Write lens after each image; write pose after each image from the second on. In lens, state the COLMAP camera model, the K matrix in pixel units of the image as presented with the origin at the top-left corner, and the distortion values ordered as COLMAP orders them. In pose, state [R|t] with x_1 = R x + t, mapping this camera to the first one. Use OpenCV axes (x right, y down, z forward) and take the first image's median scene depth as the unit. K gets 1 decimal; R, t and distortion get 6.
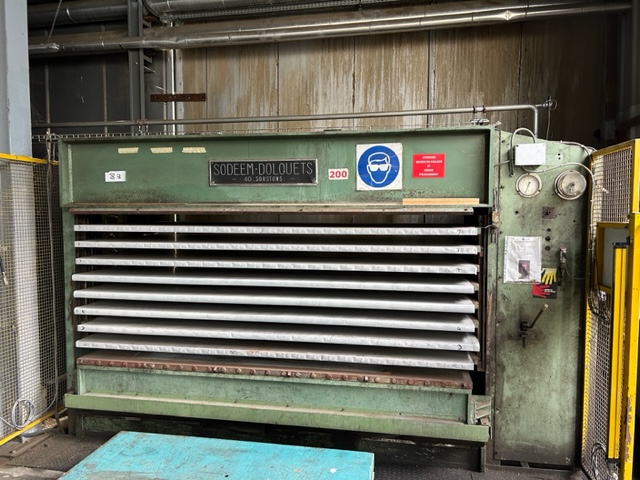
lens RADIAL K [[480.3, 0, 323.0], [0, 480.3, 244.7], [0, 0, 1]] dist [0.056376, -0.062630]
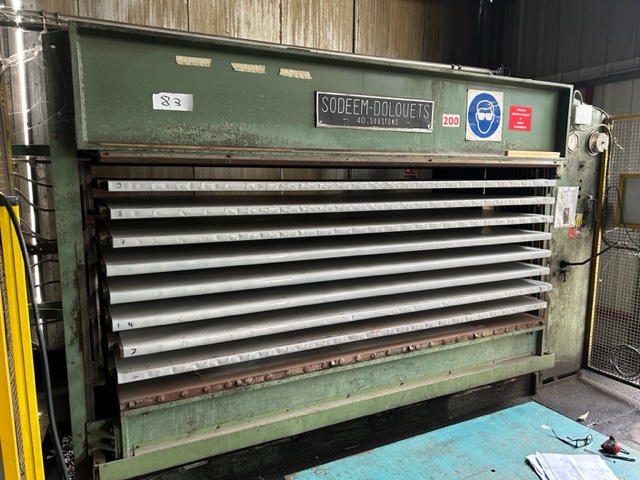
lens RADIAL K [[480.3, 0, 307.7], [0, 480.3, 251.6], [0, 0, 1]] dist [0.056376, -0.062630]
pose [[0.792143, -0.094250, 0.603015, -0.733203], [0.040601, 0.993954, 0.102017, -0.006670], [-0.608984, -0.056329, 0.791180, 0.422054]]
